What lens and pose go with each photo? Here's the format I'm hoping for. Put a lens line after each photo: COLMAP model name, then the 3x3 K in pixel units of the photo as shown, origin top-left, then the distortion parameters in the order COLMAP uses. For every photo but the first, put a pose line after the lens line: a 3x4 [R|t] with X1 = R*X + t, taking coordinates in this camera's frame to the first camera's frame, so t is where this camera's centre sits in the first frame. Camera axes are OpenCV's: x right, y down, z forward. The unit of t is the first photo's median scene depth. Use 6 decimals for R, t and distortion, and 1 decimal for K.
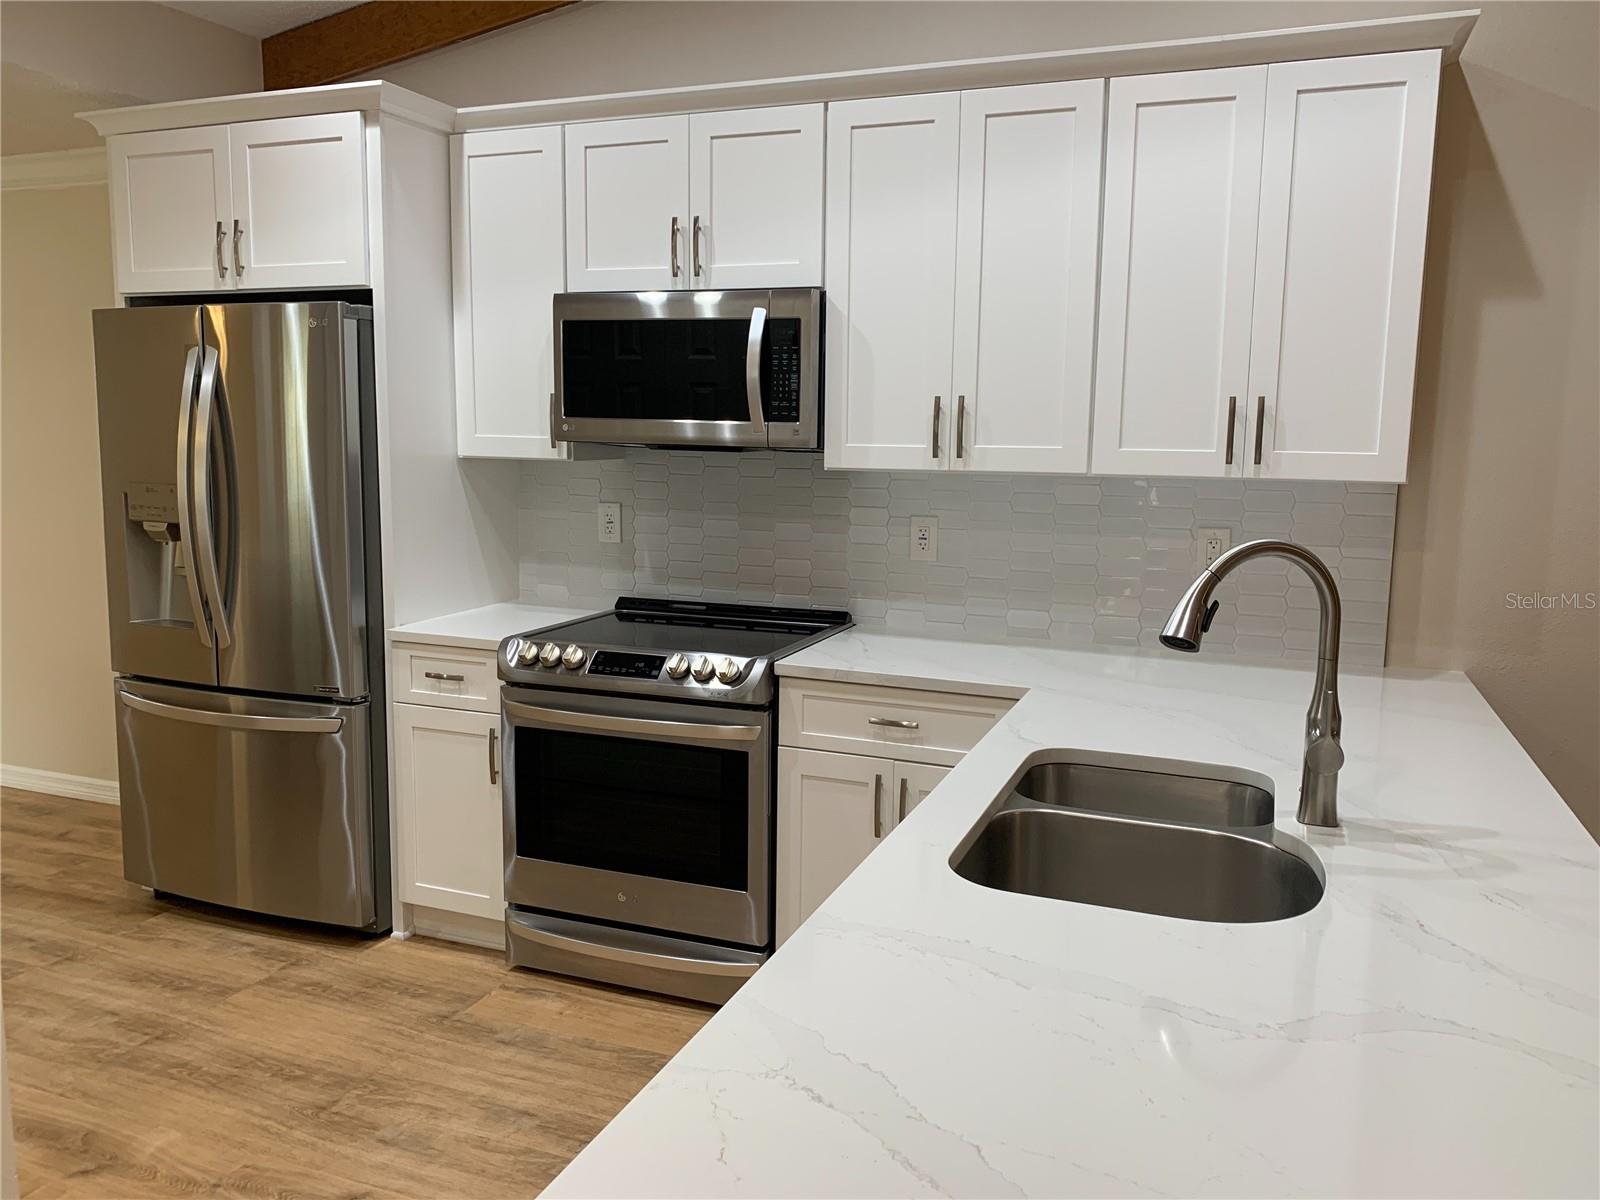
lens RADIAL K [[1214.6, 0, 806.7], [0, 1214.6, 598.8], [0, 0, 1]] dist [0.051335, -0.062666]
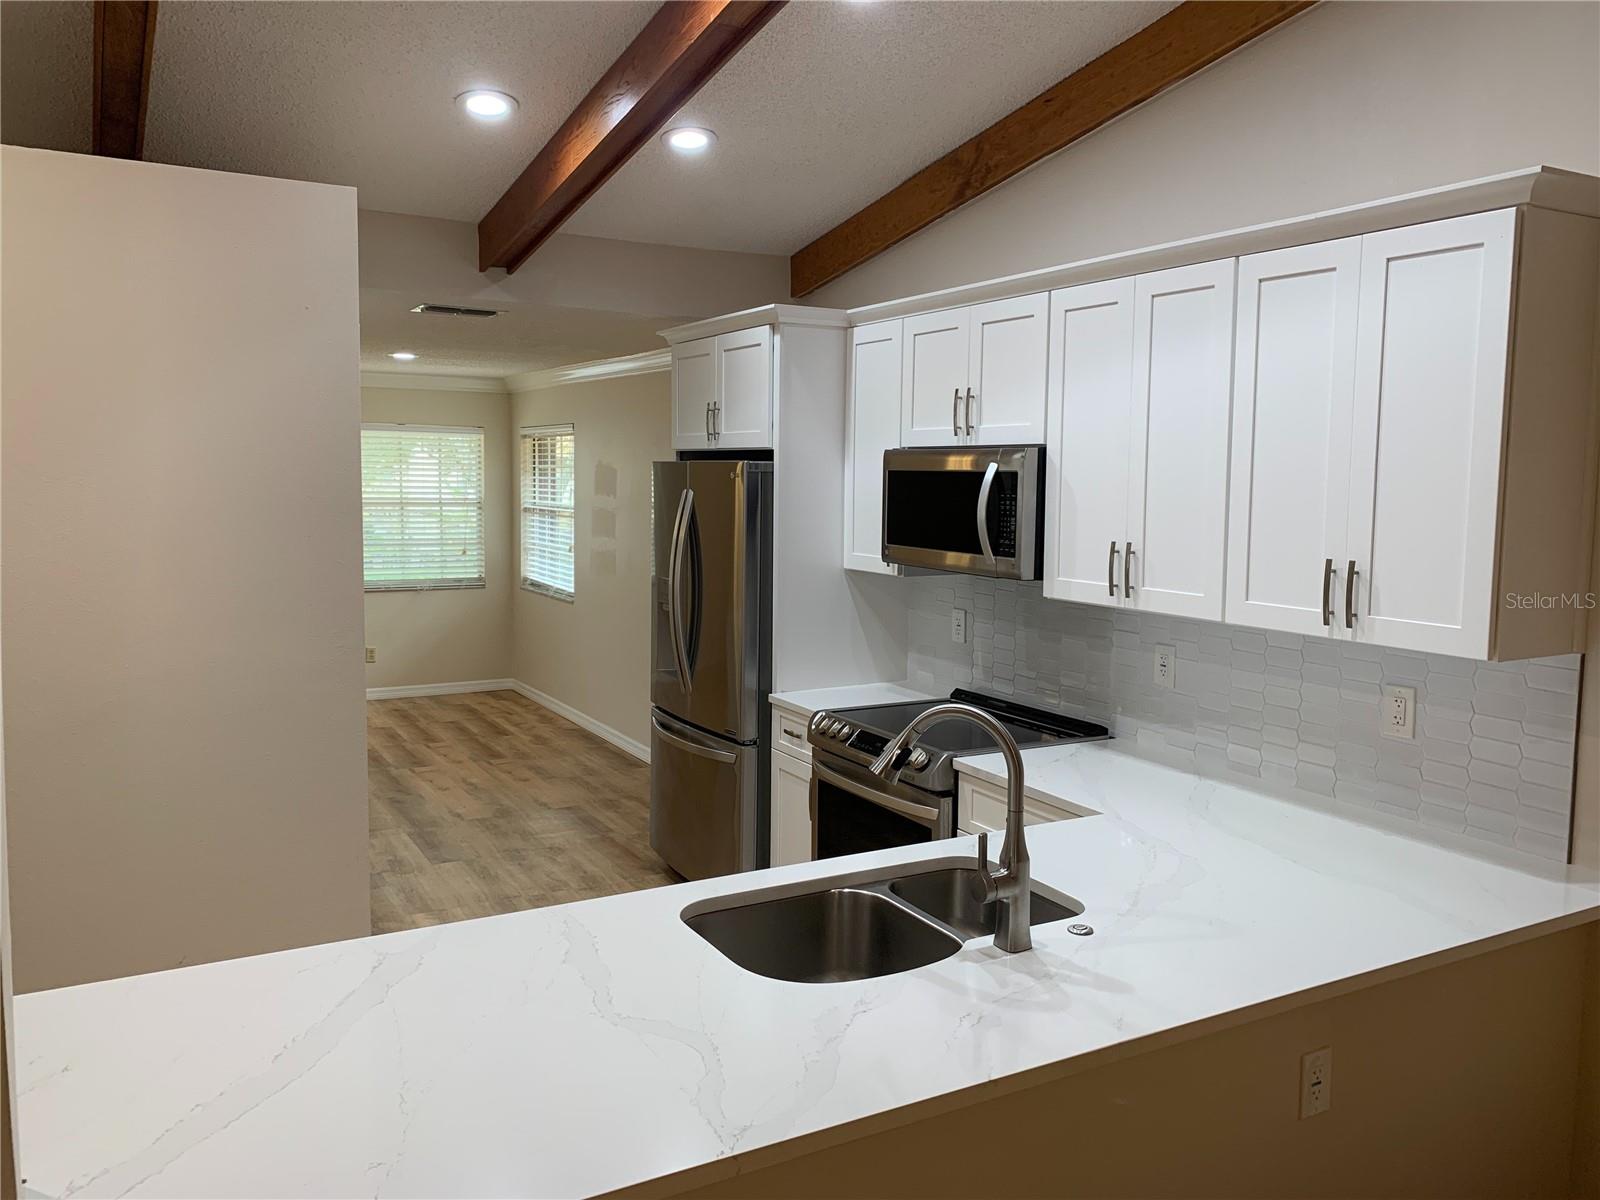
lens RADIAL K [[1214.6, 0, 783.6], [0, 1214.6, 594.0], [0, 0, 1]] dist [0.051335, -0.062666]
pose [[0.771650, 0.057324, -0.633458, 0.546642], [-0.088895, 0.995875, -0.018167, -0.066737], [0.629804, 0.070330, 0.773563, -0.048396]]
